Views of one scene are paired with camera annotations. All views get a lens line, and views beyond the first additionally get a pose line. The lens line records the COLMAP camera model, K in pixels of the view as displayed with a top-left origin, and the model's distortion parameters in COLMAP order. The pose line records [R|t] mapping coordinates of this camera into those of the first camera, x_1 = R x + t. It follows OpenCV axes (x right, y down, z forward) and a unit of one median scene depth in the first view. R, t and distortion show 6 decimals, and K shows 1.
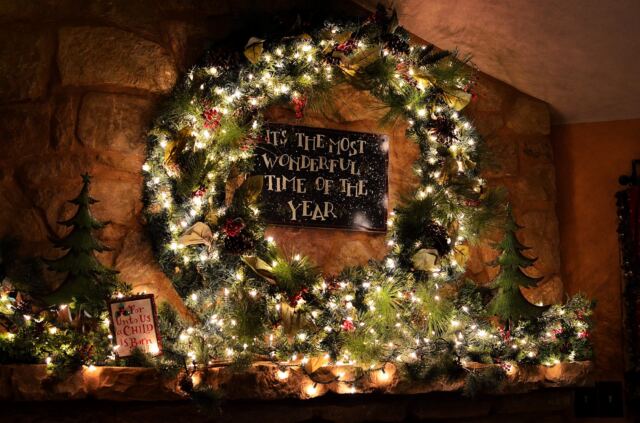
lens RADIAL K [[941.5, 0, 320.1], [0, 941.5, 211.1], [0, 0, 1]] dist [-0.164659, 0.000000]
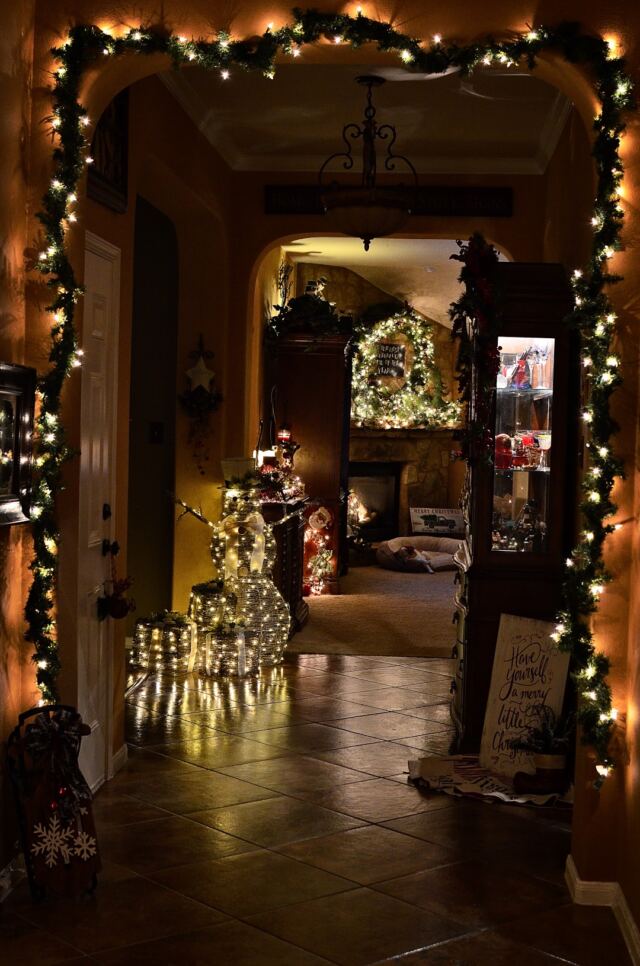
lens RADIAL K [[1421.0, 0, 318.5], [0, 1421.0, 481.4], [0, 0, 1]] dist [-0.164659, 0.000000]
pose [[0.958399, 0.016211, 0.284971, -1.611003], [-0.073763, 0.978539, 0.192409, -0.550530], [-0.275736, -0.205424, 0.939026, -3.572184]]
